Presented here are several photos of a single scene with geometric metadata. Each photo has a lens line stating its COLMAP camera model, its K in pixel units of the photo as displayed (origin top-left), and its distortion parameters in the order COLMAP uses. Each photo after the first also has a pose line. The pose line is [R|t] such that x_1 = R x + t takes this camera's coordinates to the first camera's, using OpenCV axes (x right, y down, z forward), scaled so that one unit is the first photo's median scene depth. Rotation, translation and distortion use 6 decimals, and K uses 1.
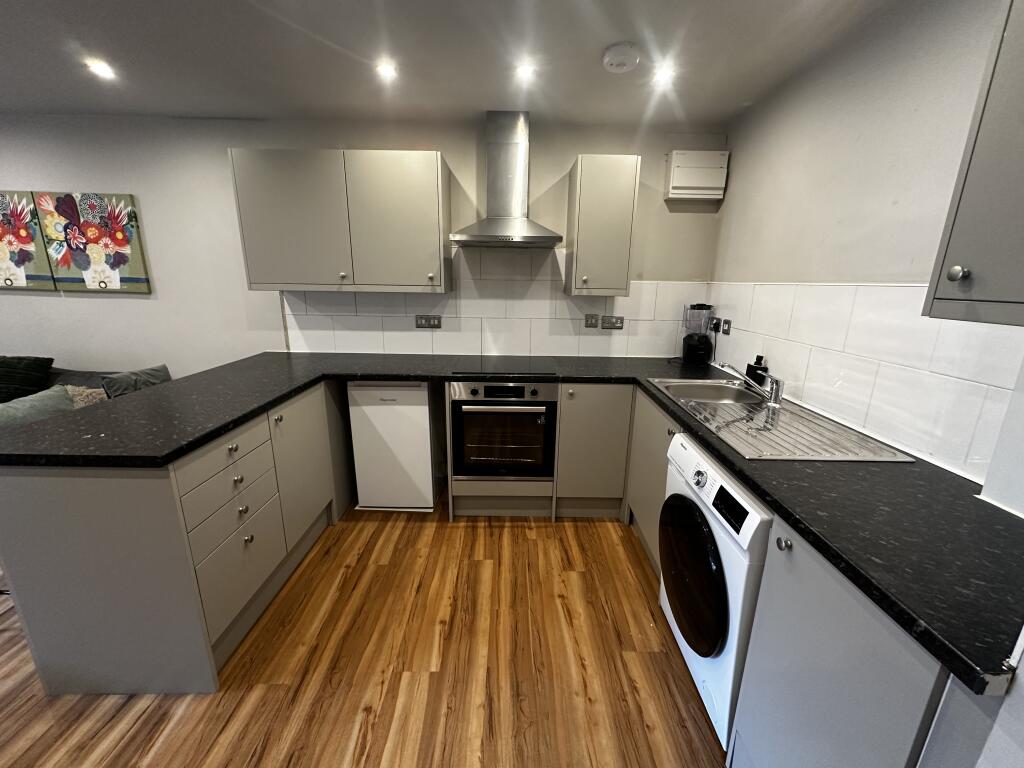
lens RADIAL K [[407.8, 0, 513.4], [0, 407.8, 383.4], [0, 0, 1]] dist [-0.005118, 0.001000]
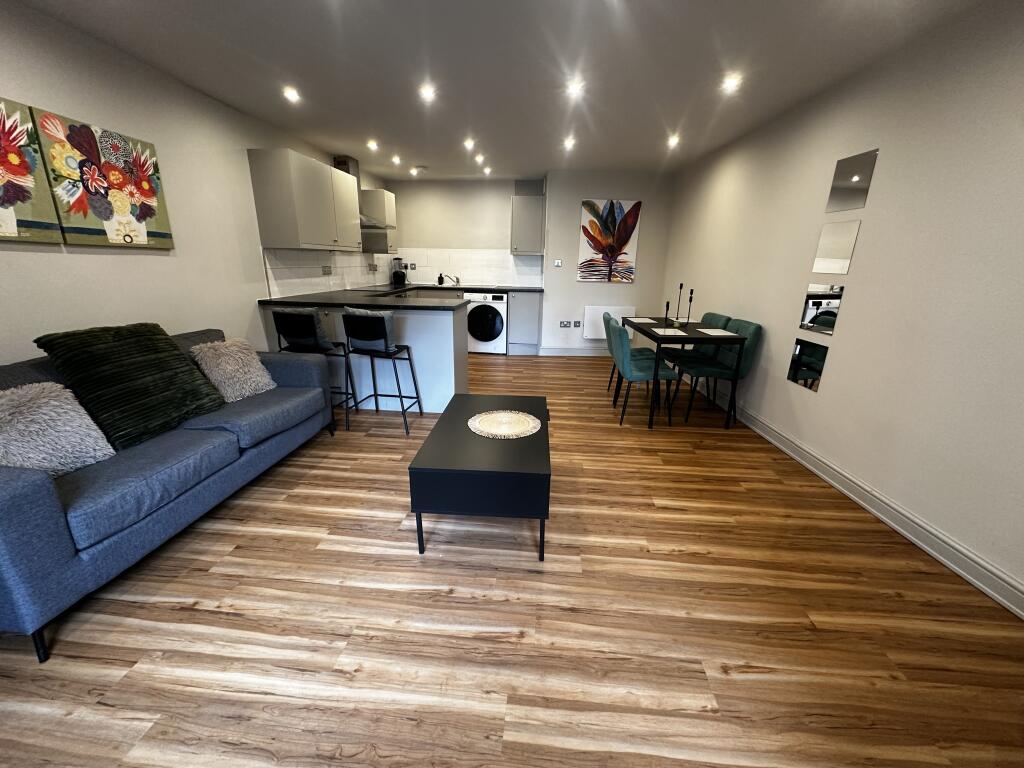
lens RADIAL K [[407.8, 0, 513.0], [0, 407.8, 383.1], [0, 0, 1]] dist [-0.005118, 0.001000]
pose [[0.099314, -0.296451, 0.949870, -1.918535], [0.229020, 0.935772, 0.268106, 0.002518], [-0.968342, 0.190912, 0.160829, 0.122584]]
